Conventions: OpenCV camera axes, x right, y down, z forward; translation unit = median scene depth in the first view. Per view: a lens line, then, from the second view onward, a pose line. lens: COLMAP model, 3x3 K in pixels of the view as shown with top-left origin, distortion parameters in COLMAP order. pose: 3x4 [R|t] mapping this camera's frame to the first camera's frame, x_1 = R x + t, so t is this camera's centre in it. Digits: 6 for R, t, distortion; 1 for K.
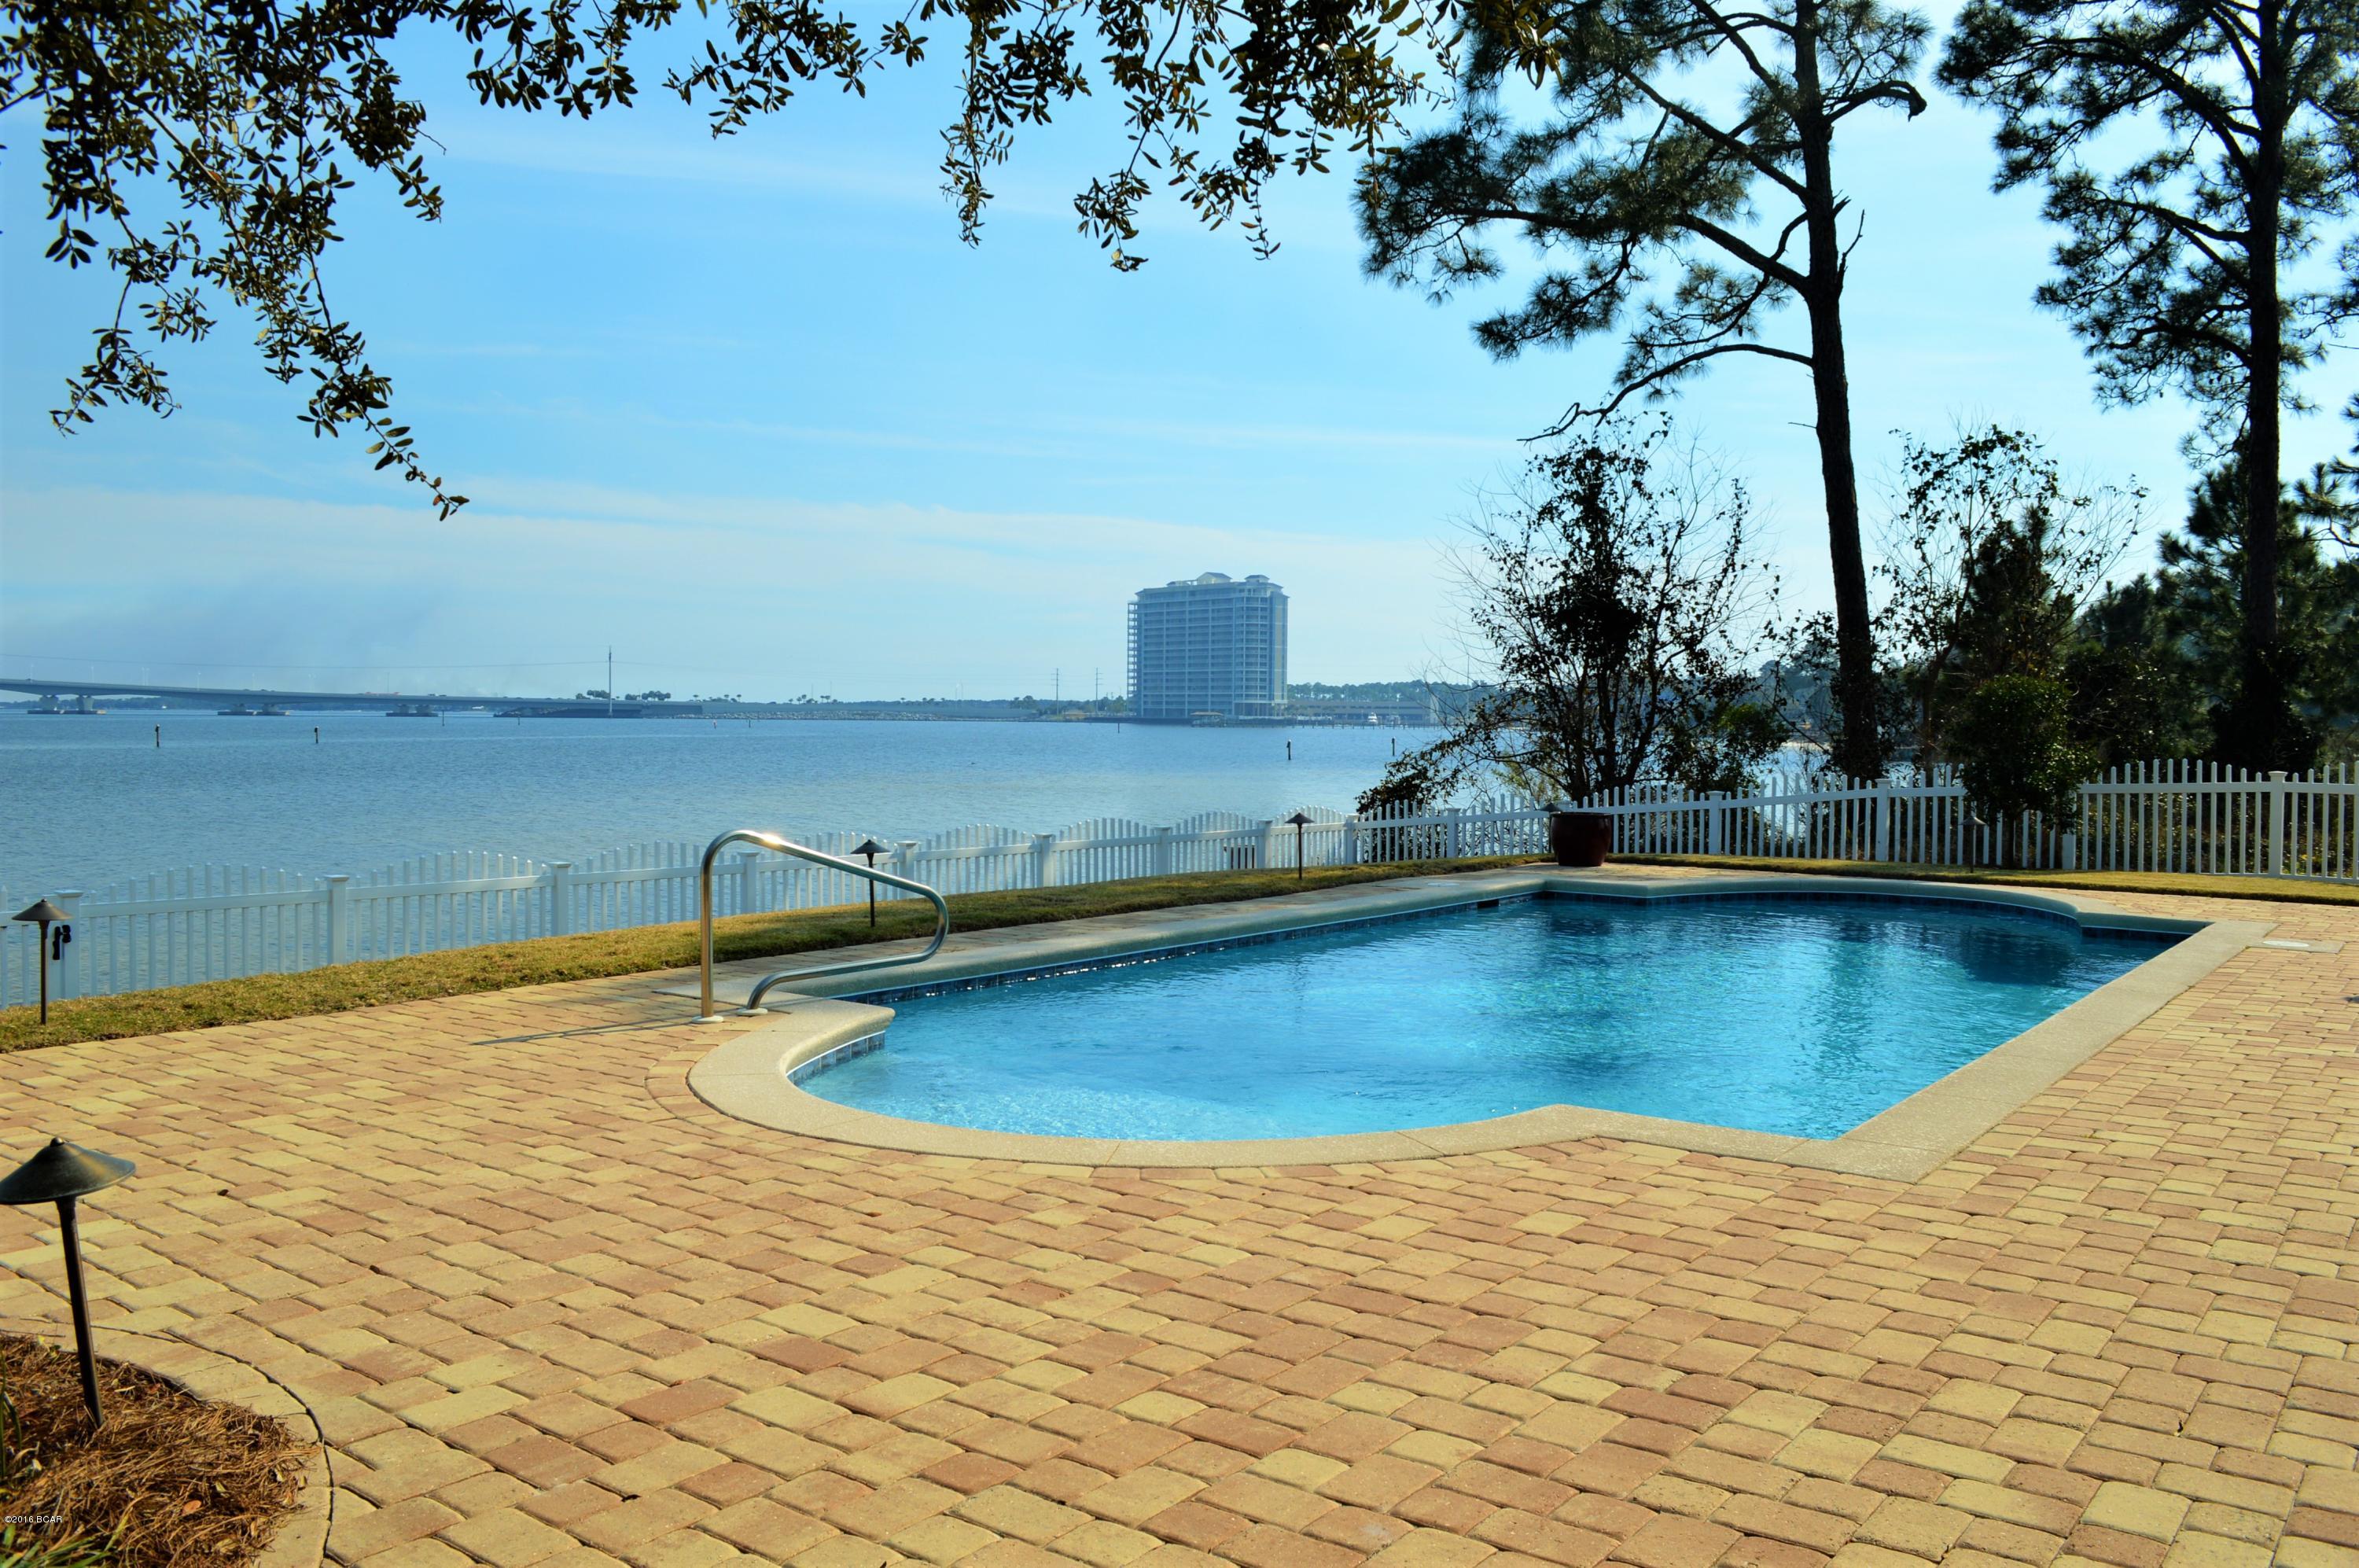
lens RADIAL K [[1868.3, 0, 1187.5], [0, 1868.3, 784.0], [0, 0, 1]] dist [-0.077475, 0.011493]
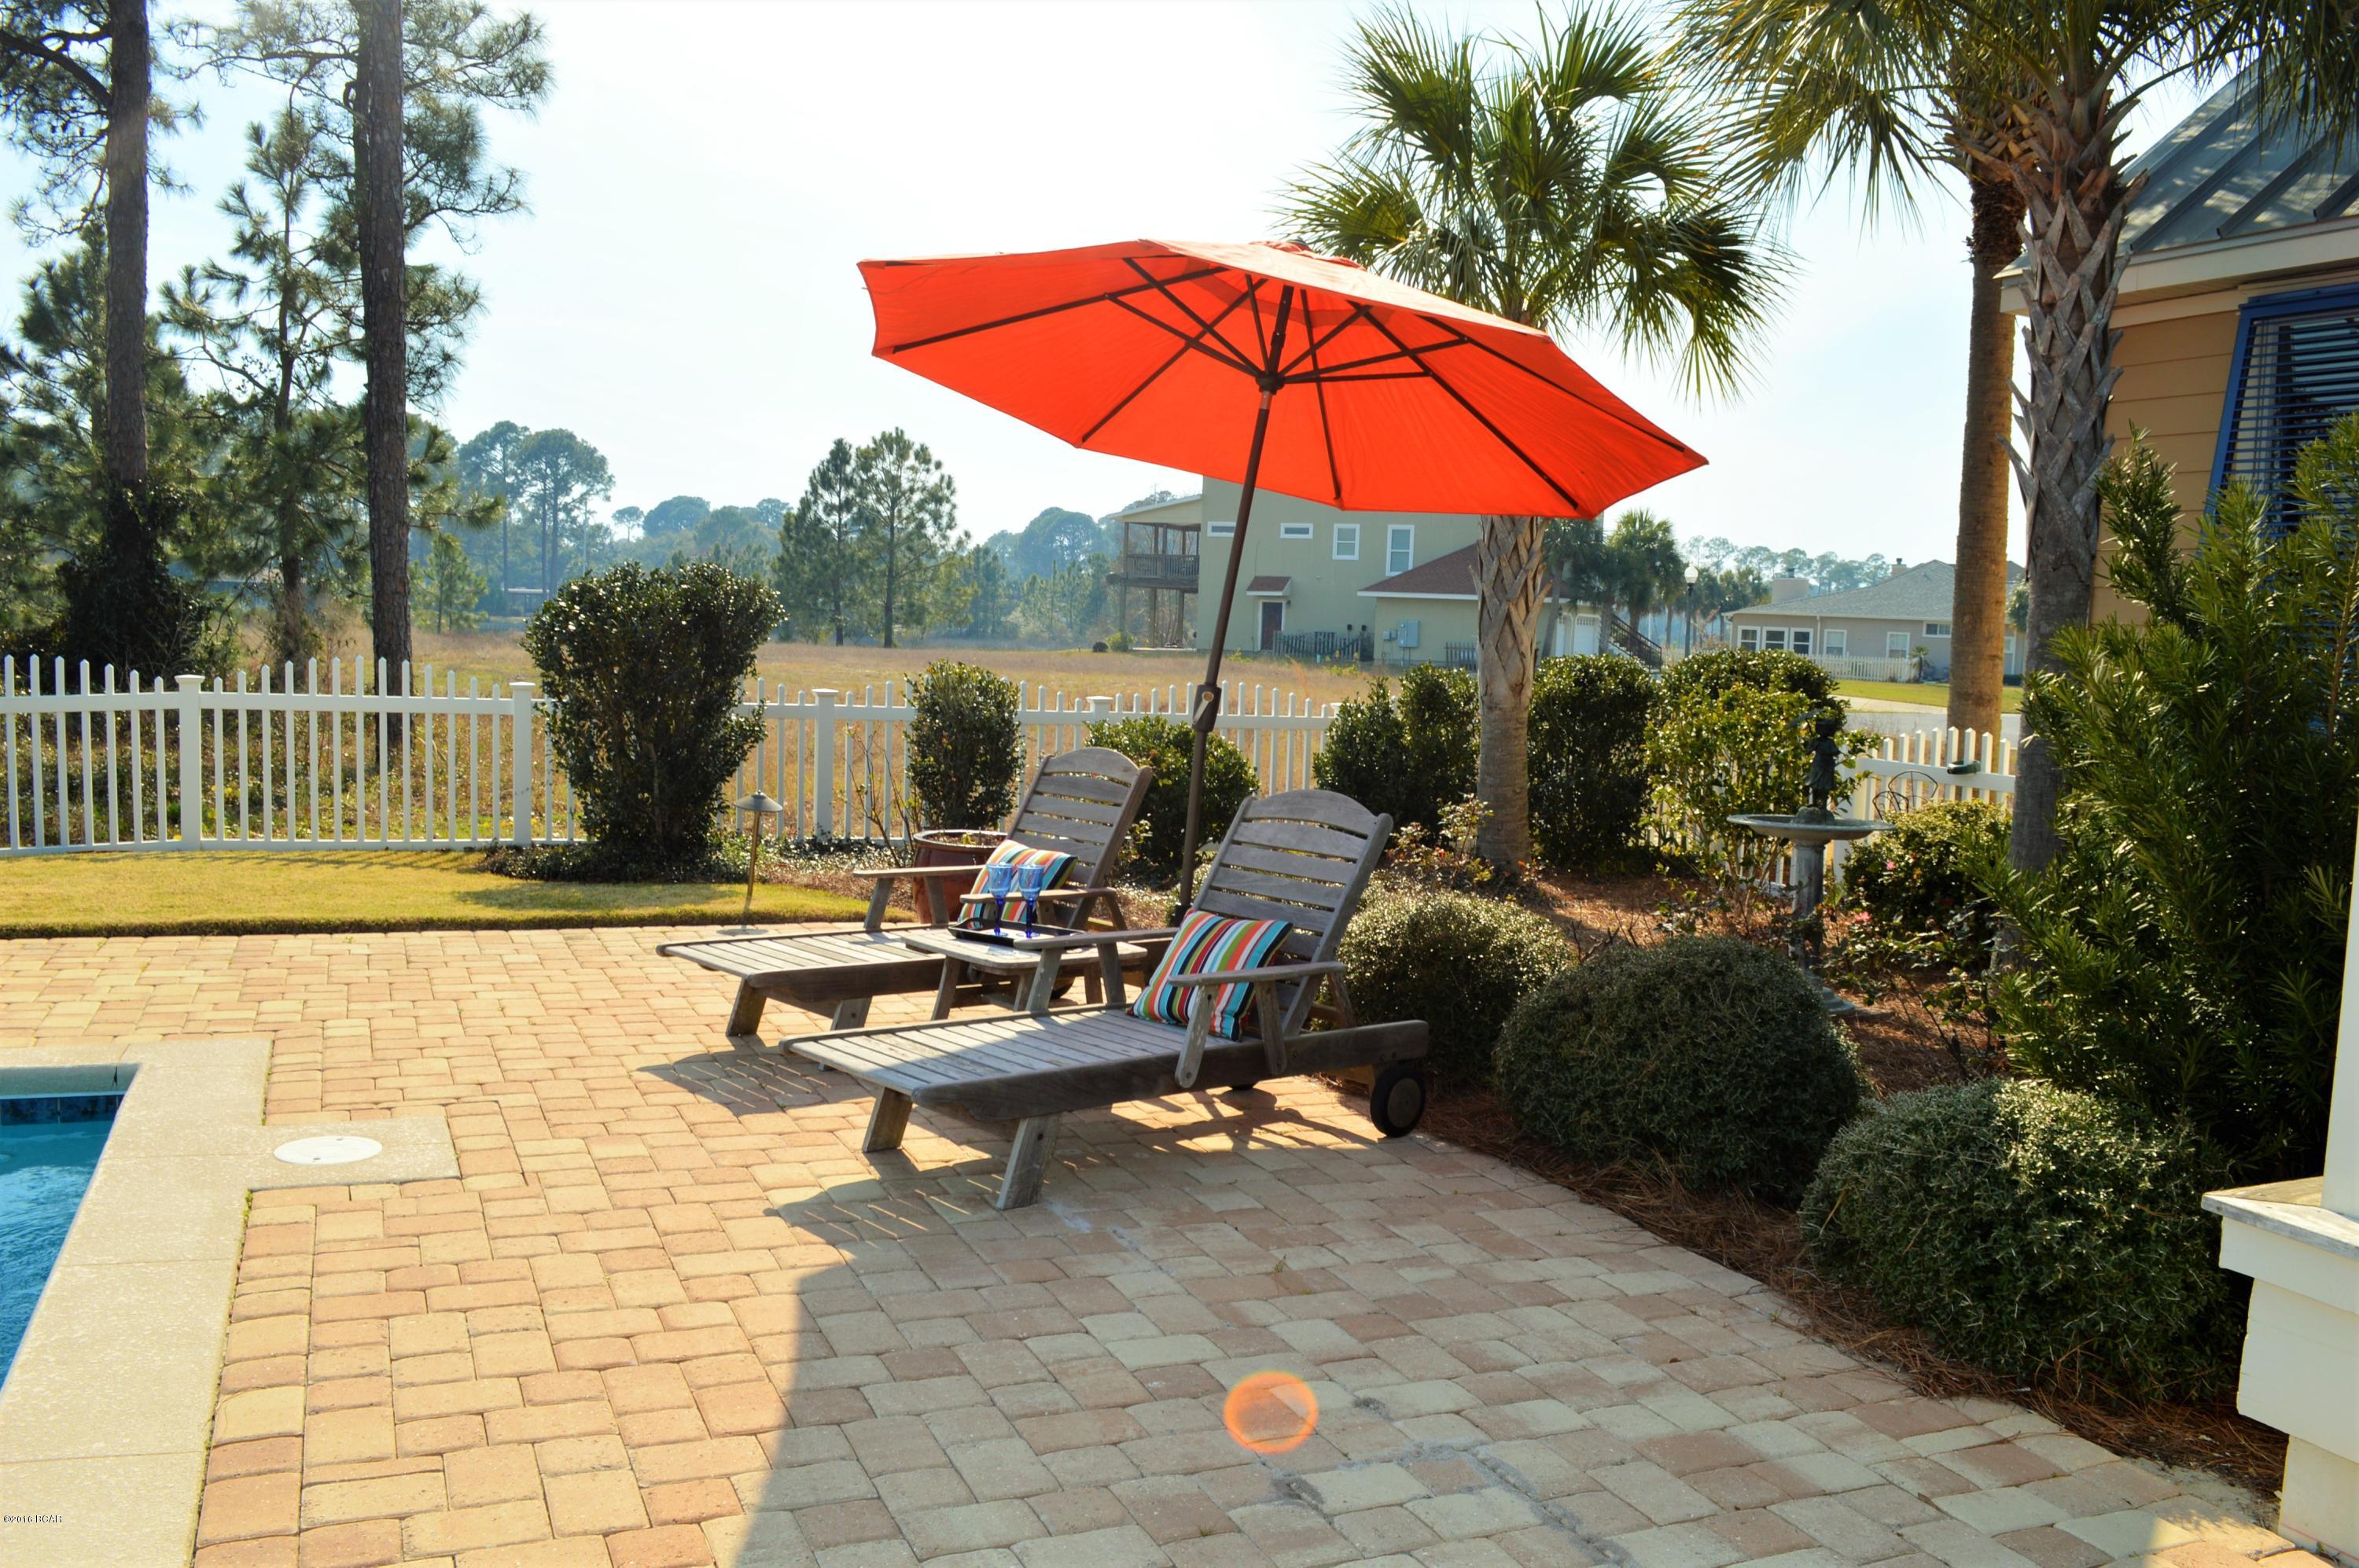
lens RADIAL K [[1868.3, 0, 1189.7], [0, 1868.3, 785.9], [0, 0, 1]] dist [-0.077475, 0.011493]
pose [[0.478190, -0.066671, 0.875722, 0.116865], [-0.003392, 0.996967, 0.077754, -0.010288], [-0.878250, -0.040151, 0.476514, 0.218939]]
